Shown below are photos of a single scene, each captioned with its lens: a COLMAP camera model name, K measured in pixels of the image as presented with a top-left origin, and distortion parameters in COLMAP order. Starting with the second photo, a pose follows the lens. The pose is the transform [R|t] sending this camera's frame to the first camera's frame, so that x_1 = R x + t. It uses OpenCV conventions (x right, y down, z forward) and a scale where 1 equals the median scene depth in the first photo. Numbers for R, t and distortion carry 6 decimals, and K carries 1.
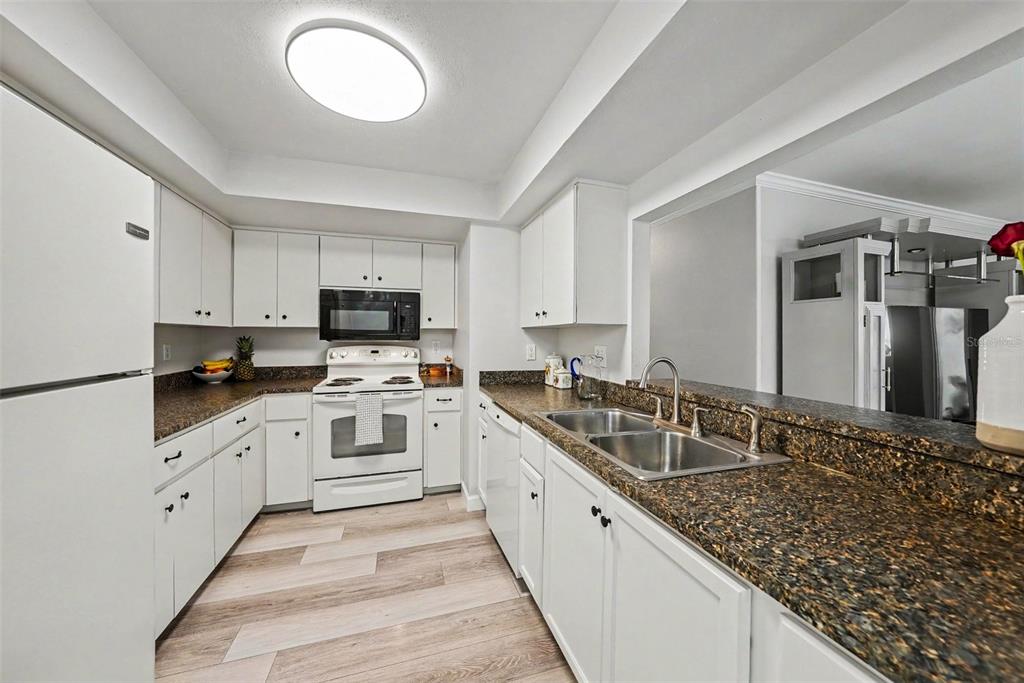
lens RADIAL K [[355.6, 0, 513.5], [0, 355.6, 336.3], [0, 0, 1]] dist [-0.014781, 0.000019]
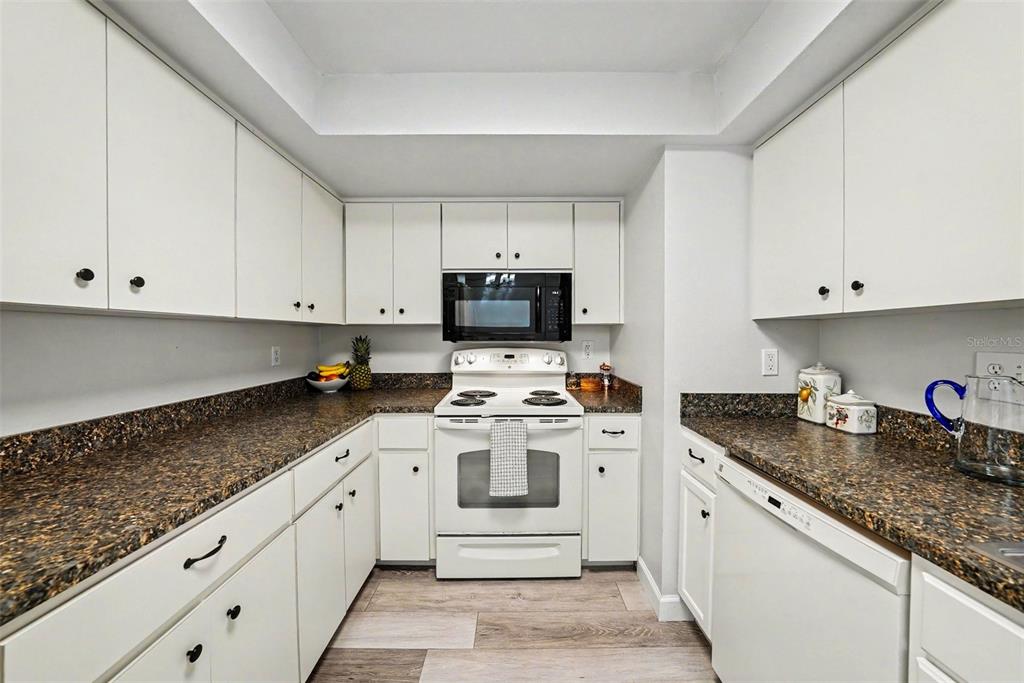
lens RADIAL K [[365.6, 0, 512.0], [0, 365.6, 341.5], [0, 0, 1]] dist [-0.024391, 0.000042]
pose [[0.949437, 0.001002, -0.313957, -0.168824], [0.004434, 0.999852, 0.016600, -0.000185], [0.313927, -0.017153, 0.949292, 0.318290]]
